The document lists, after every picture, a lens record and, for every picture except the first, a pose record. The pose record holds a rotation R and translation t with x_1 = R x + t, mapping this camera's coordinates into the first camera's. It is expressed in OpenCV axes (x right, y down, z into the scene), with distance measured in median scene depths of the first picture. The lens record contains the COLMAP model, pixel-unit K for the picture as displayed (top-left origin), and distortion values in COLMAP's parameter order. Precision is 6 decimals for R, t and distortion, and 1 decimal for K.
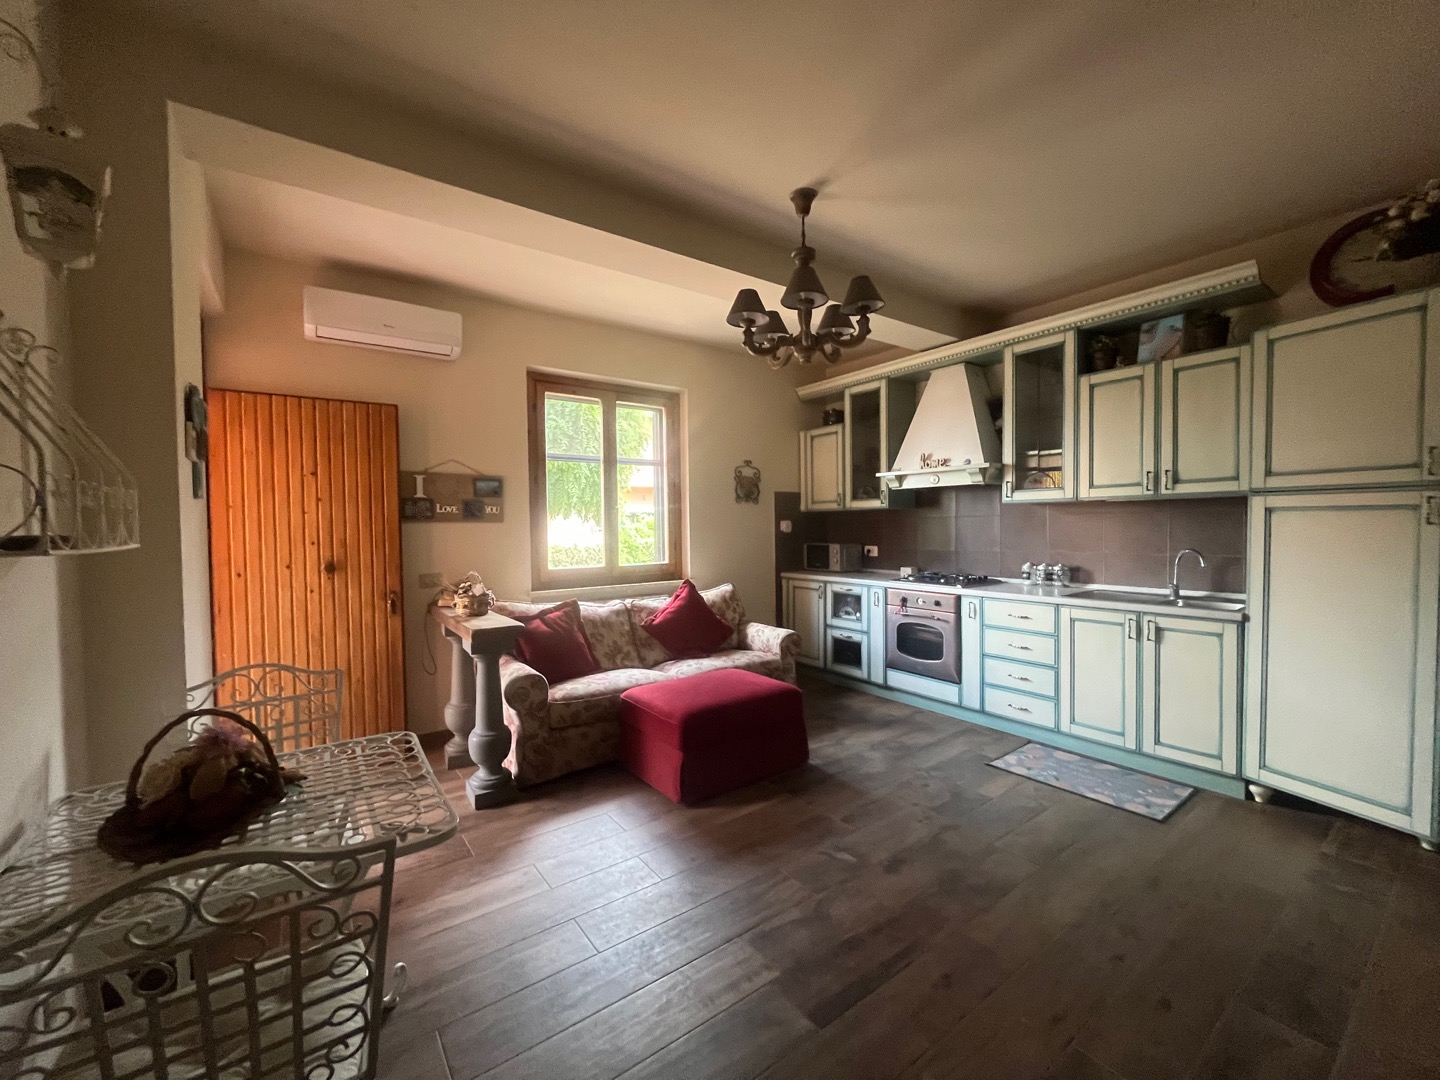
lens RADIAL K [[586.7, 0, 717.0], [0, 586.7, 542.3], [0, 0, 1]] dist [0.000153, -0.000713]
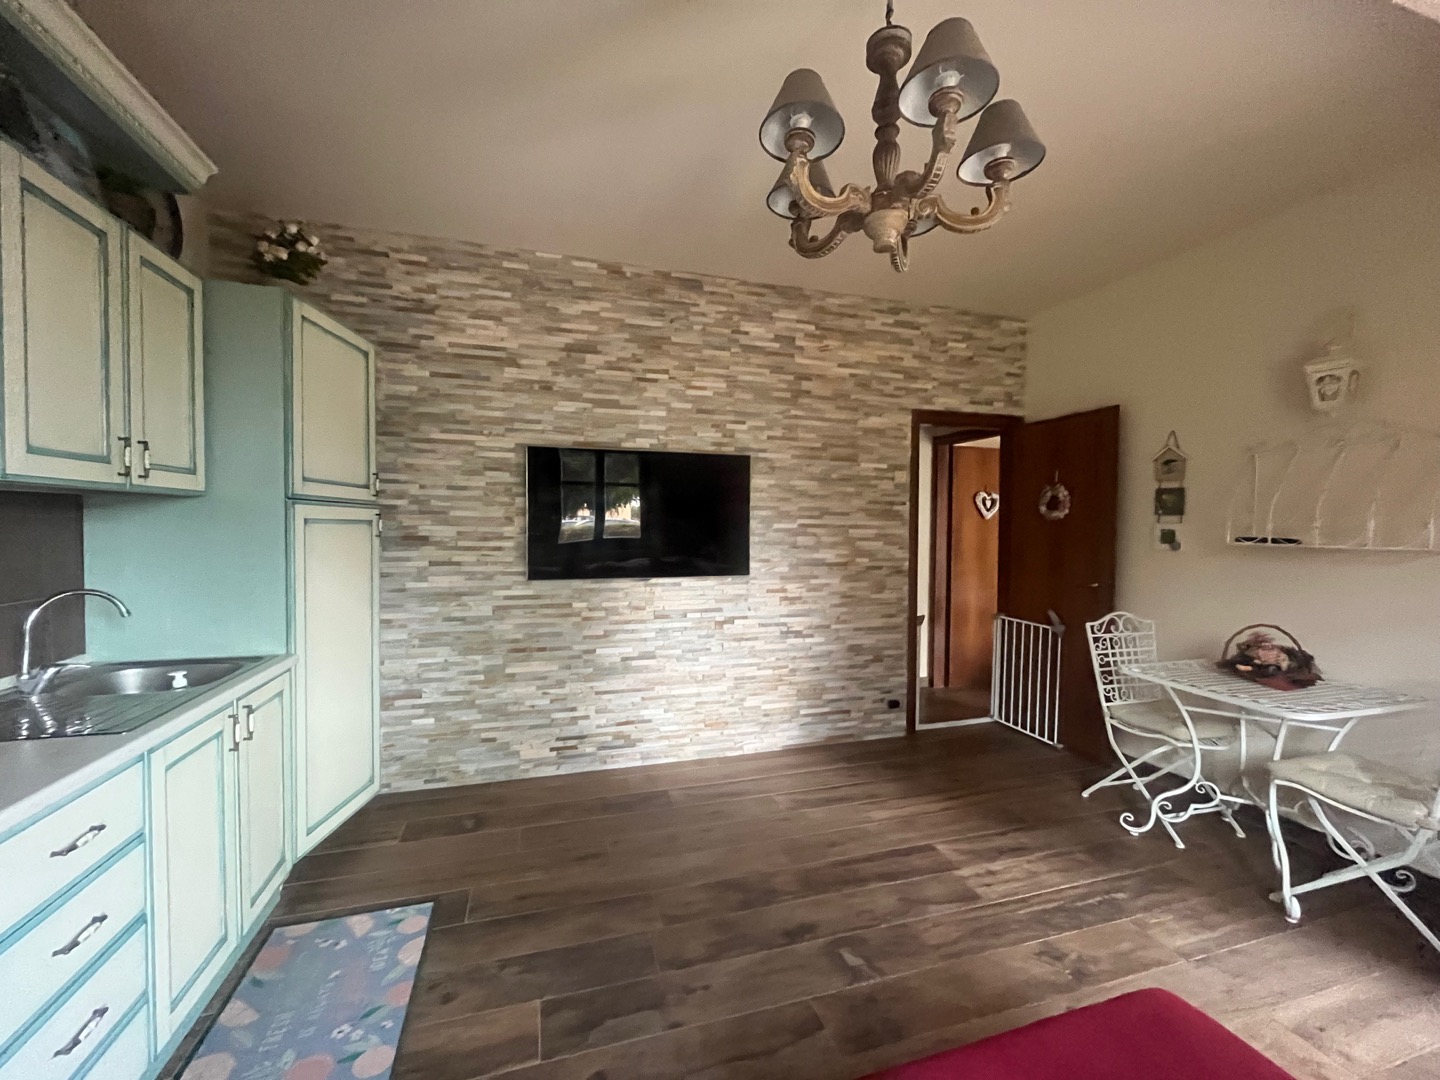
lens RADIAL K [[586.7, 0, 715.6], [0, 586.7, 541.0], [0, 0, 1]] dist [0.000153, -0.000713]
pose [[-0.942327, -0.005051, 0.334657, 0.076396], [0.013399, 0.998515, 0.052800, -0.042580], [-0.334426, 0.054239, -0.940860, 1.048251]]
